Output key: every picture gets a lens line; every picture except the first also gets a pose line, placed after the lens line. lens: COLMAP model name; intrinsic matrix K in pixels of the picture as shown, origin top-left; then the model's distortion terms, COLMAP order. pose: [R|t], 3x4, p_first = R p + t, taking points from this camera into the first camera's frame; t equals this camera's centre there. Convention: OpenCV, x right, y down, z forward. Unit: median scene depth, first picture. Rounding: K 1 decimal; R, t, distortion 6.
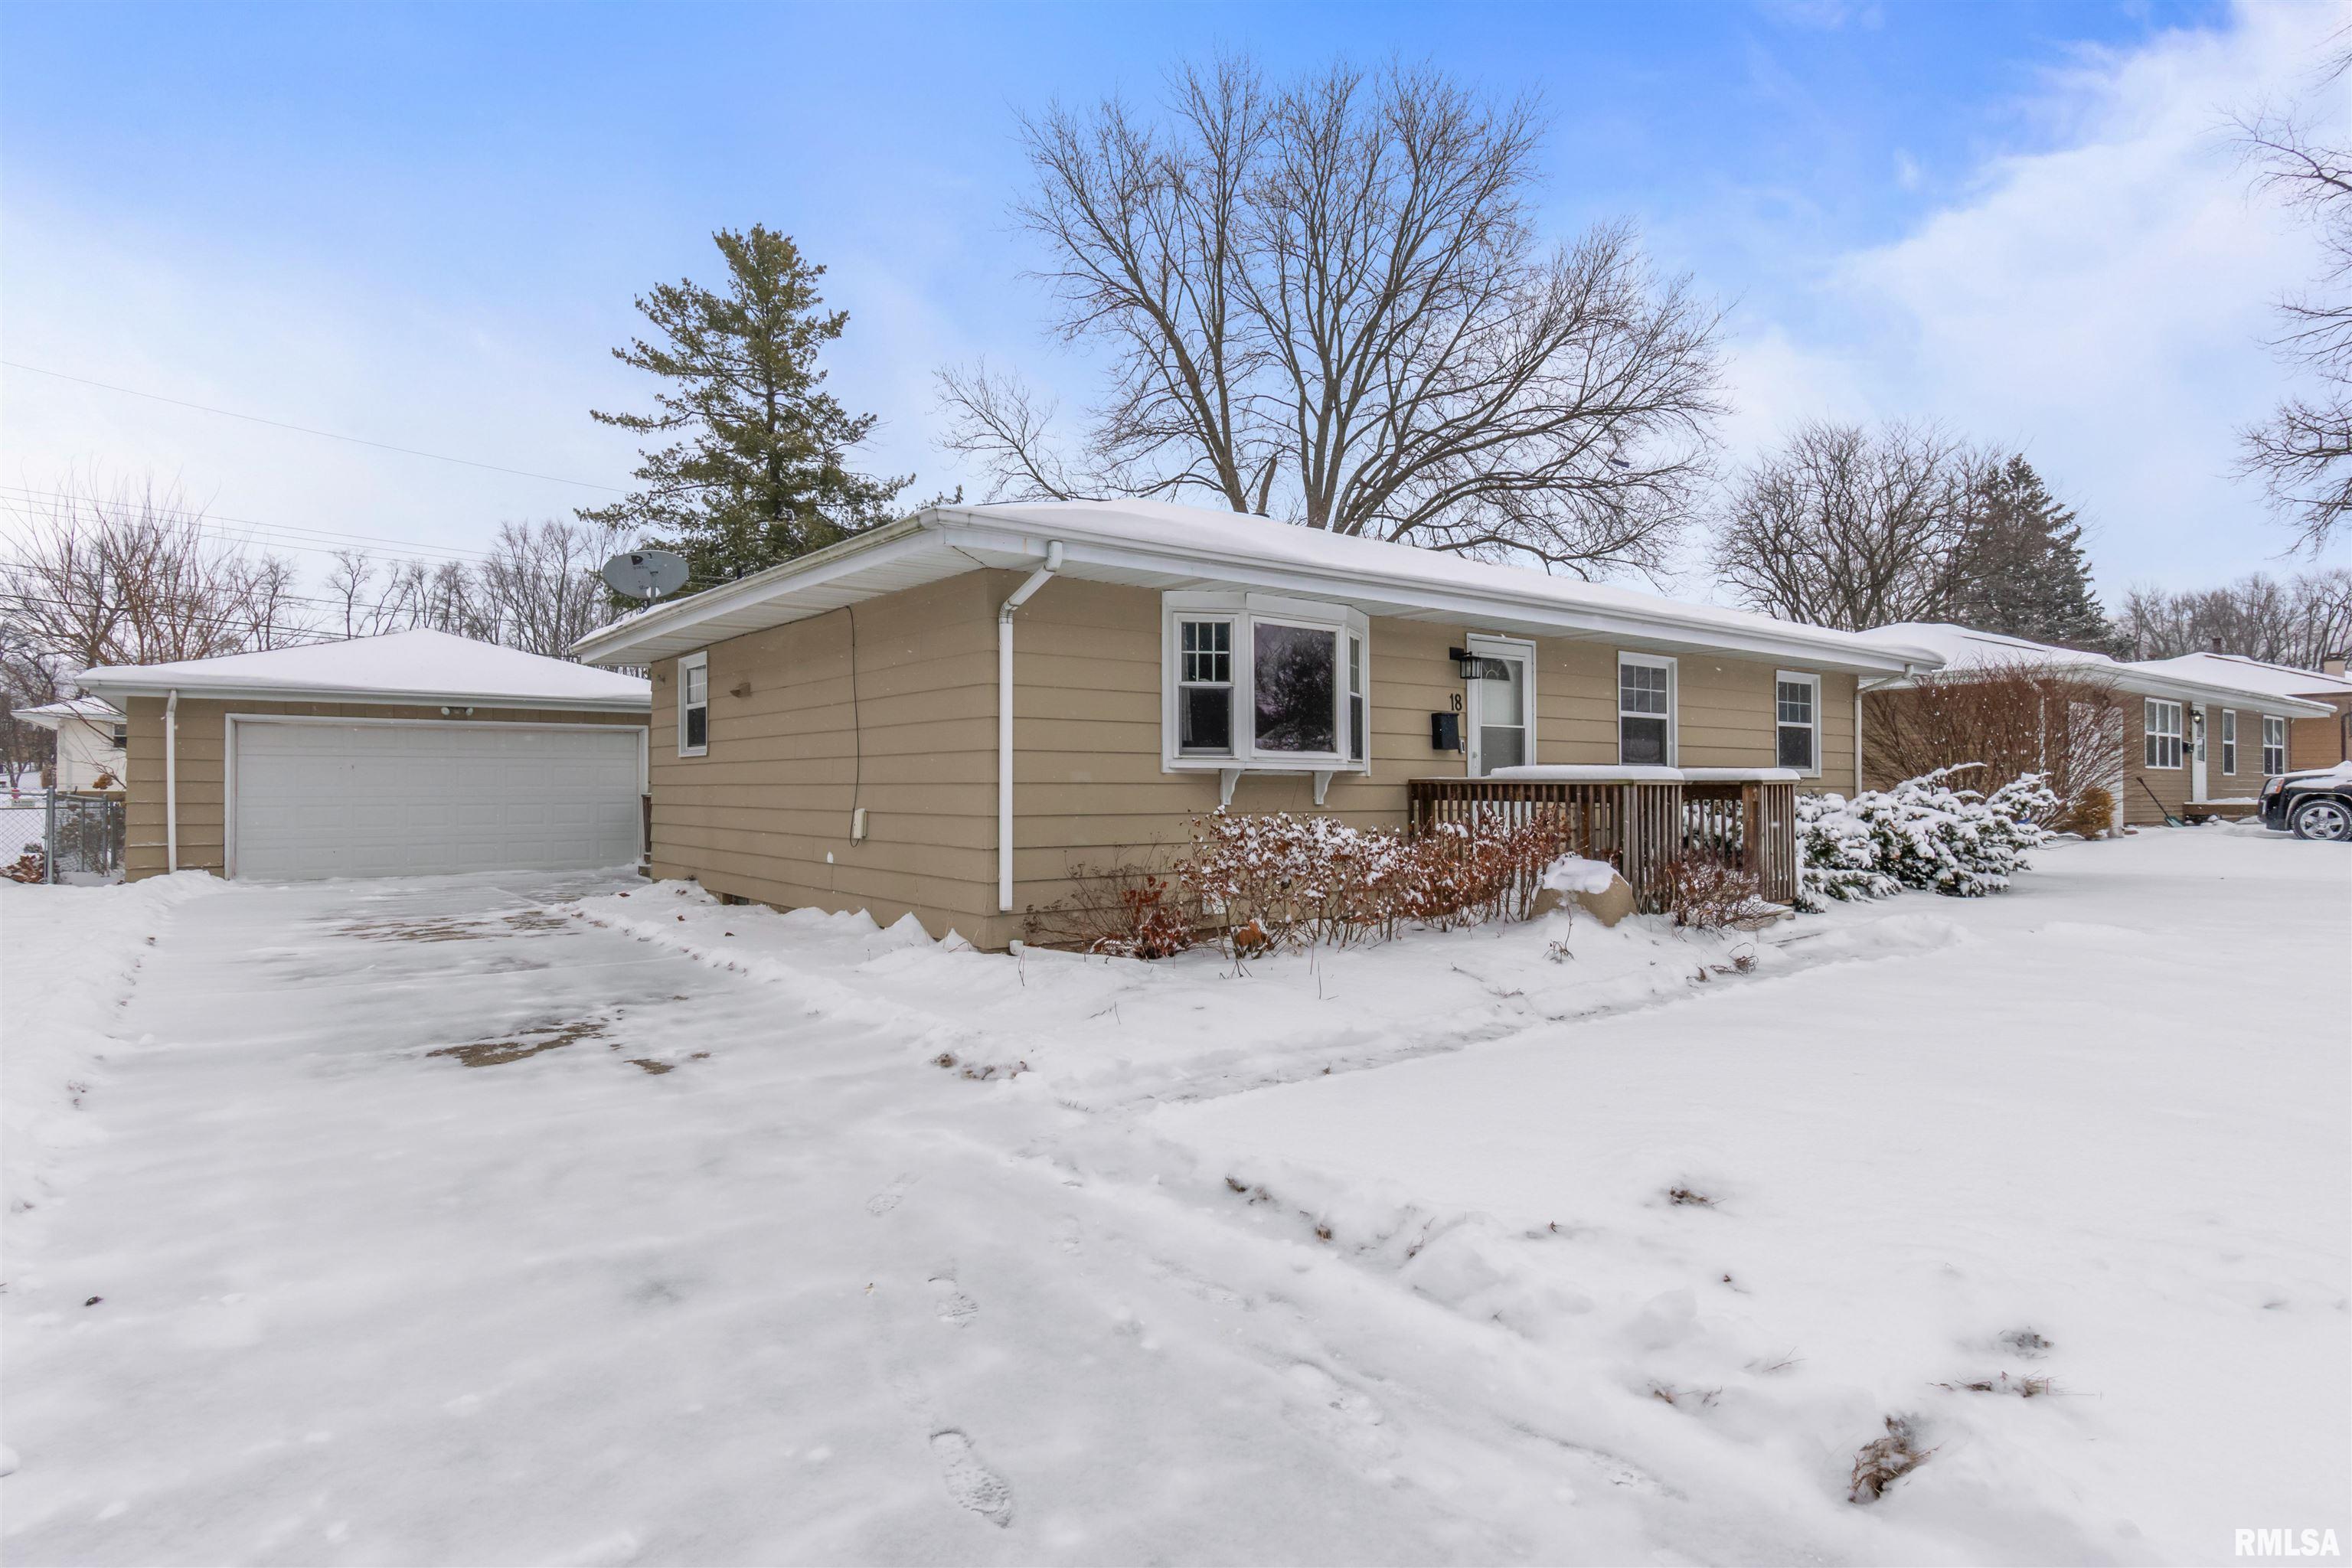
lens RADIAL K [[1228.4, 0, 1187.7], [0, 1228.4, 783.2], [0, 0, 1]] dist [0.005481, -0.002908]
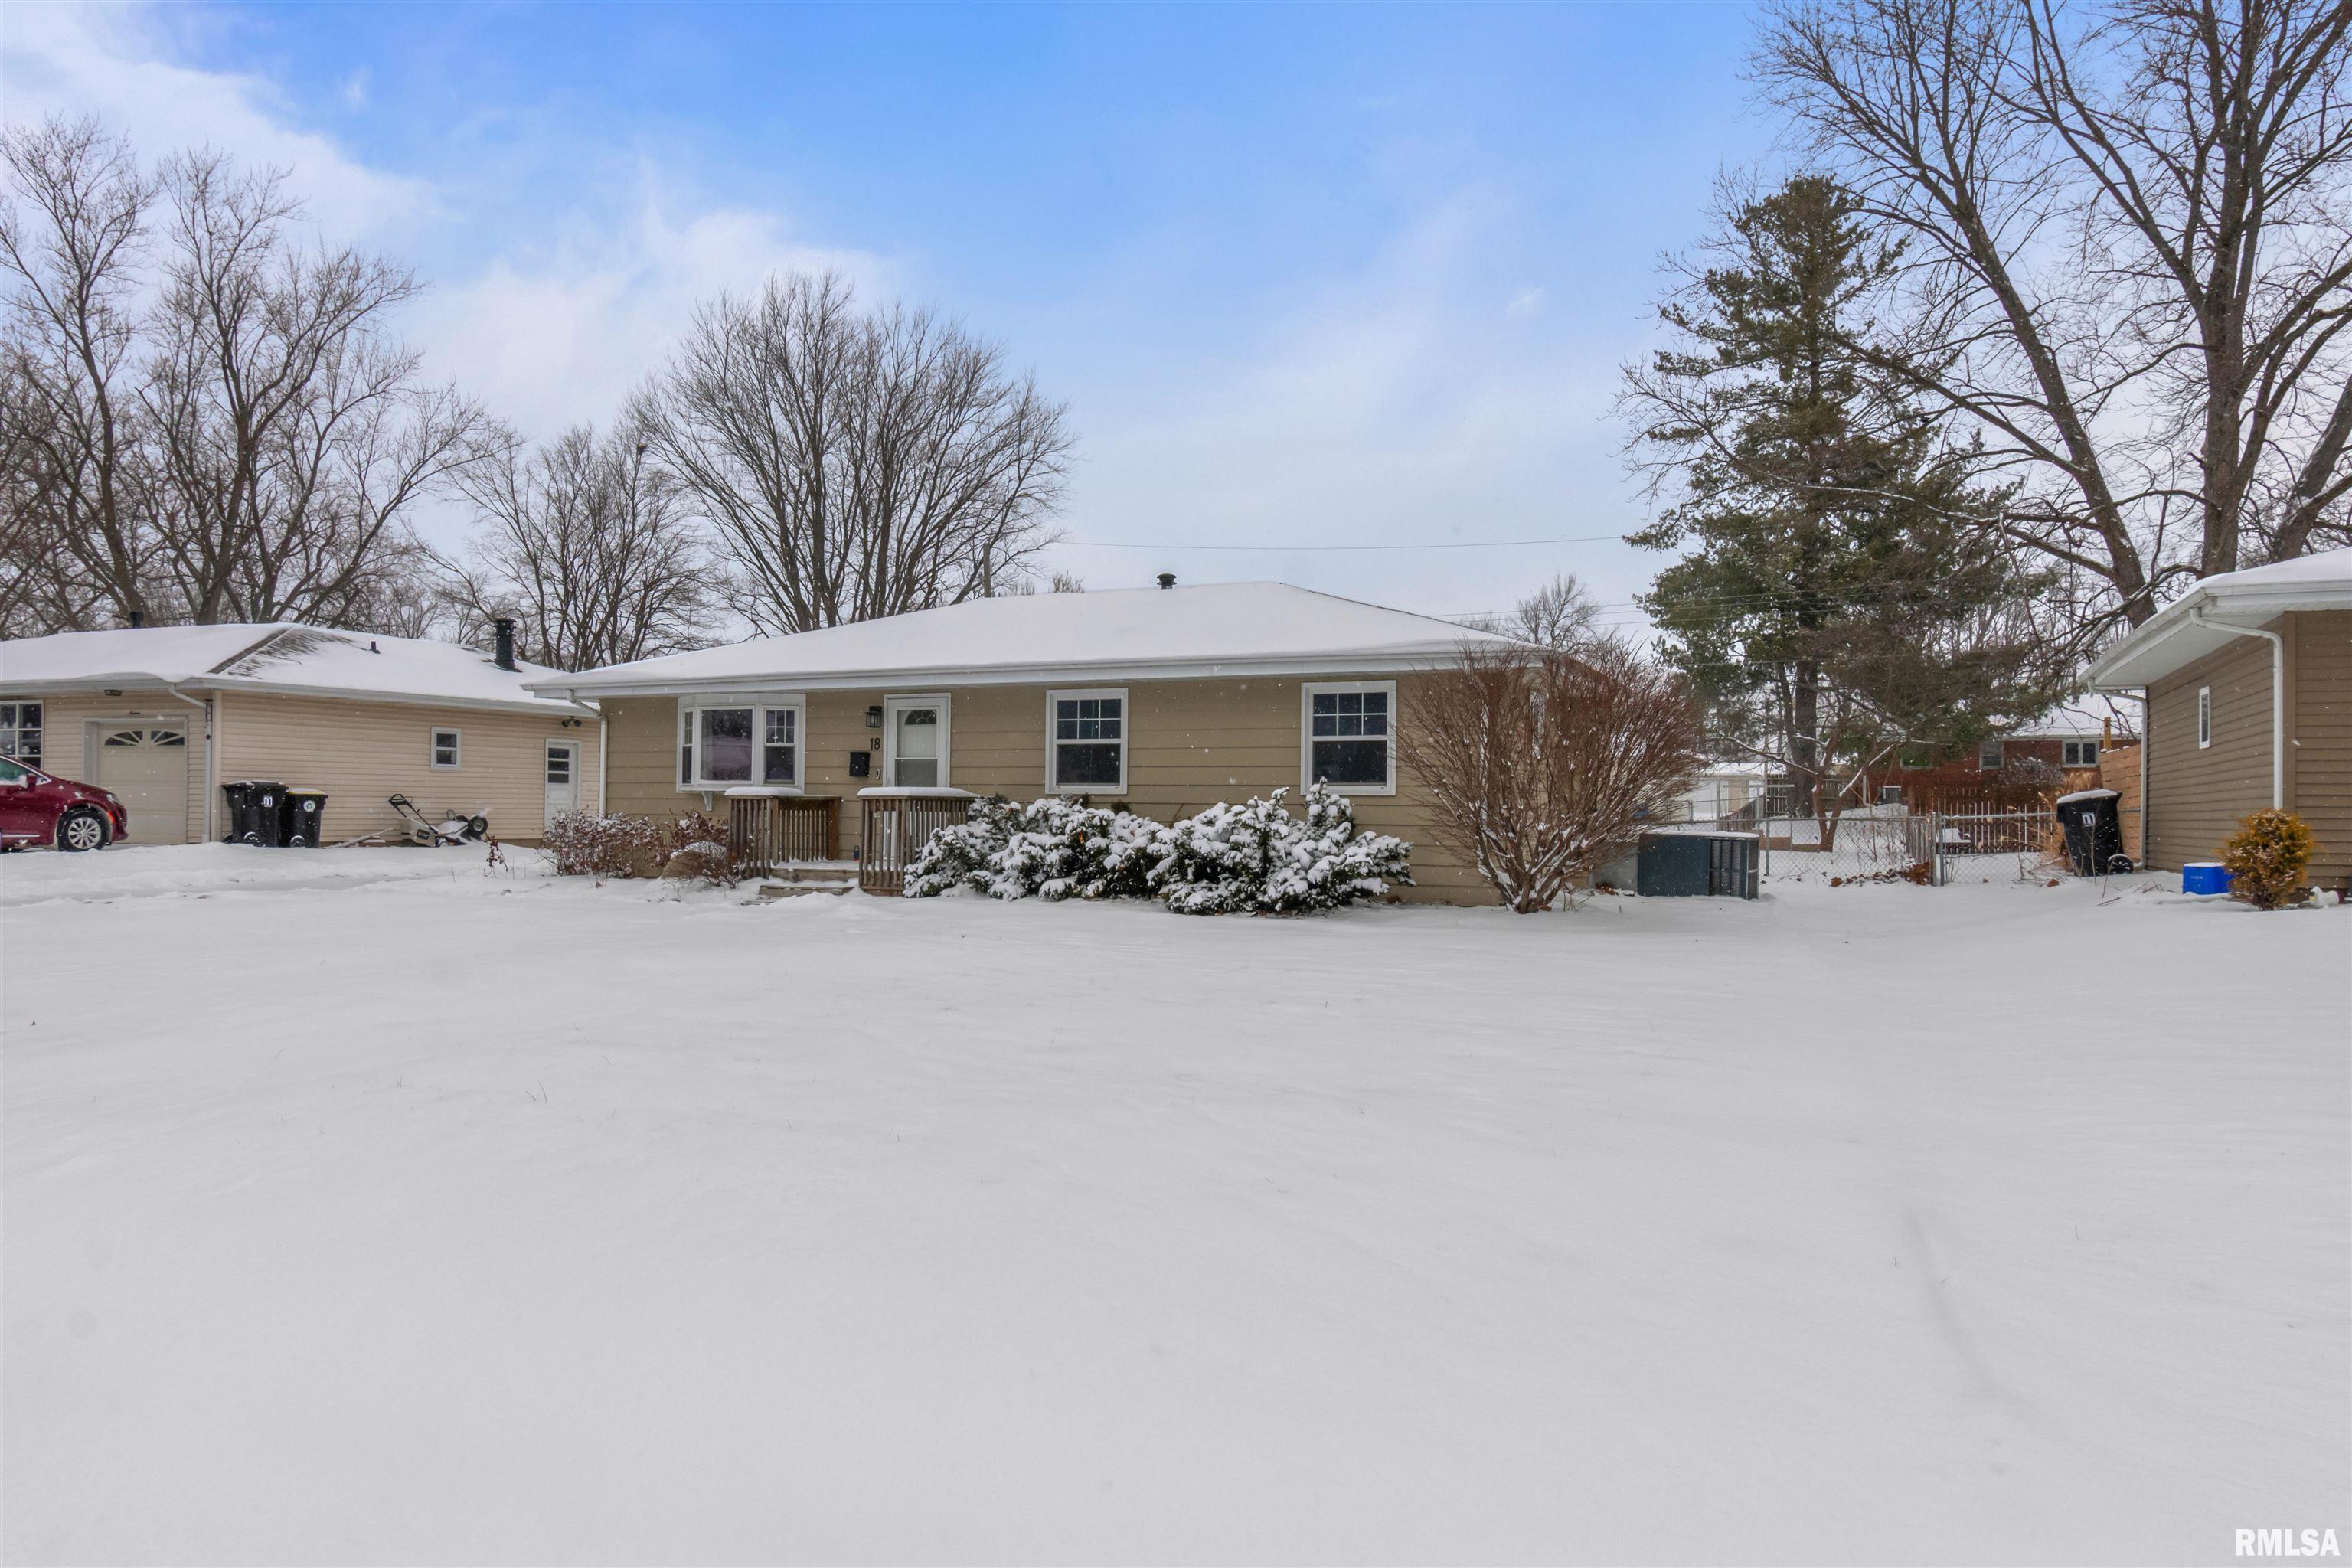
lens RADIAL K [[1540.0, 0, 1167.4], [0, 1540.0, 806.2], [0, 0, 1]] dist [0.004492, -0.007627]
pose [[0.453367, -0.000117, -0.891324, 0.666863], [-0.006267, 0.999975, -0.003319, 0.003887], [0.891302, 0.007091, 0.453355, 0.161519]]
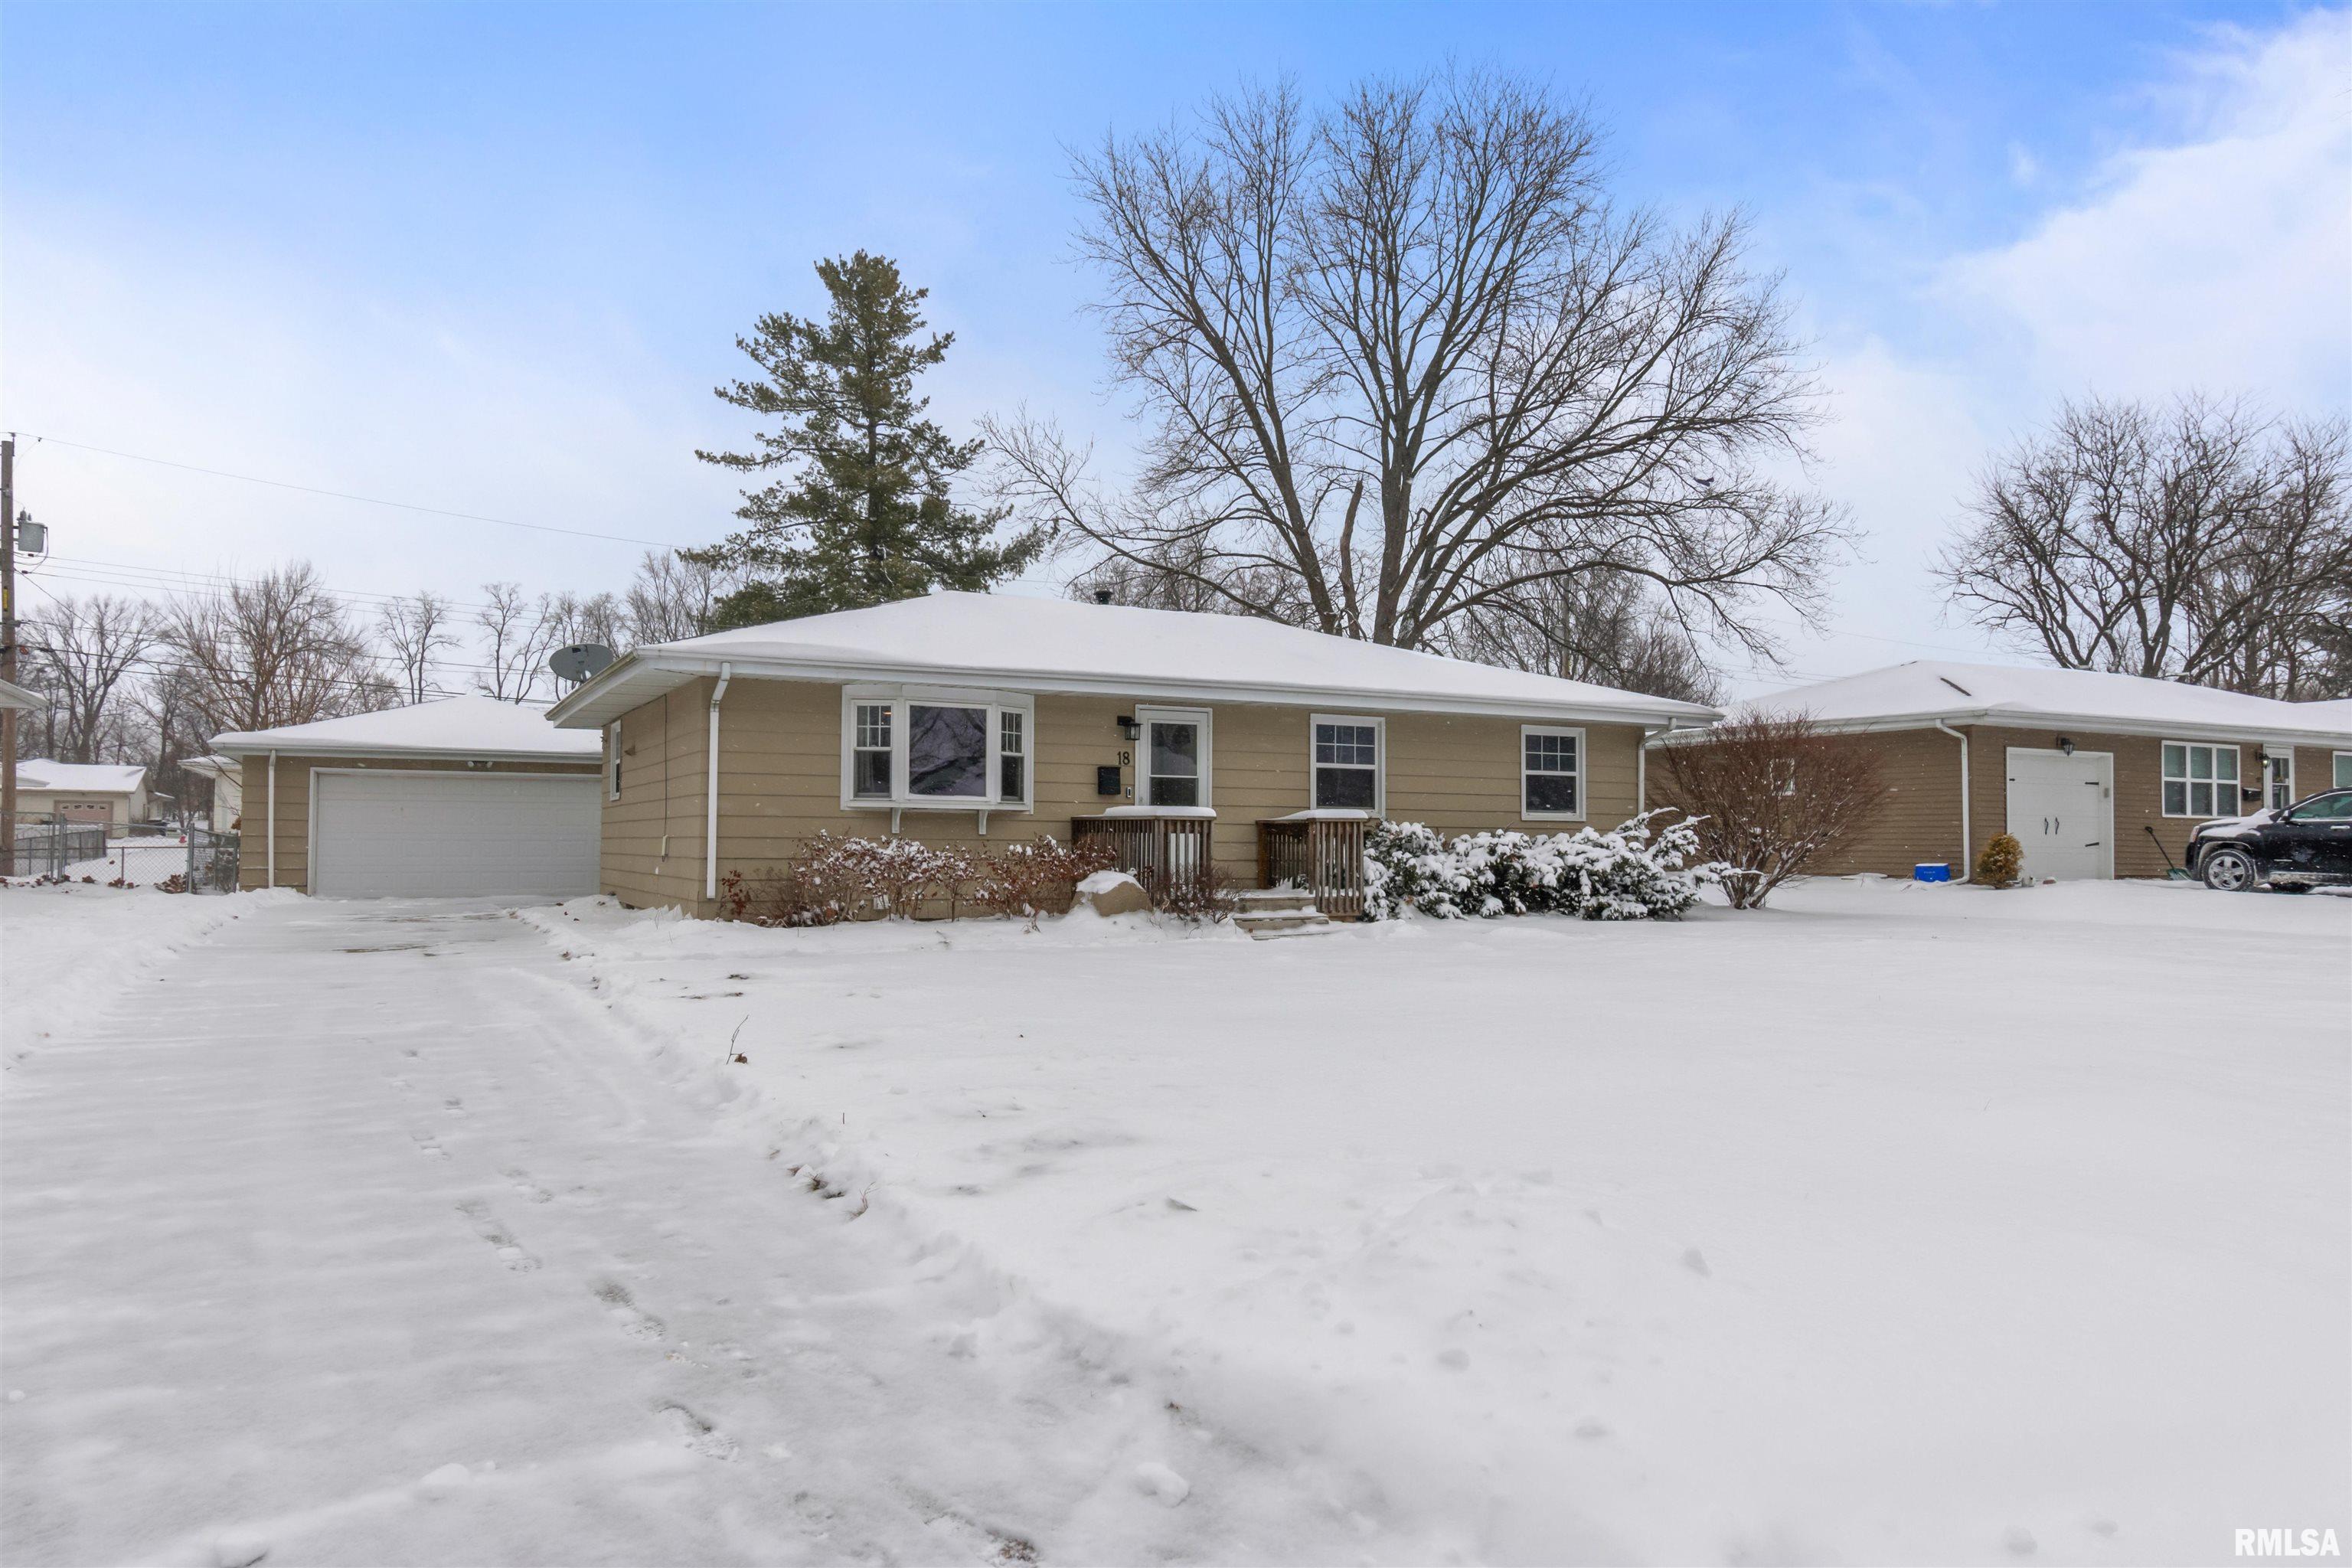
lens RADIAL K [[1540.0, 0, 1195.7], [0, 1540.0, 818.1], [0, 0, 1]] dist [0.004492, -0.007627]
pose [[0.983299, 0.003132, -0.181972, 0.196693], [-0.005917, 0.999874, -0.014762, 0.006886], [0.181902, 0.015592, 0.983193, -0.193543]]
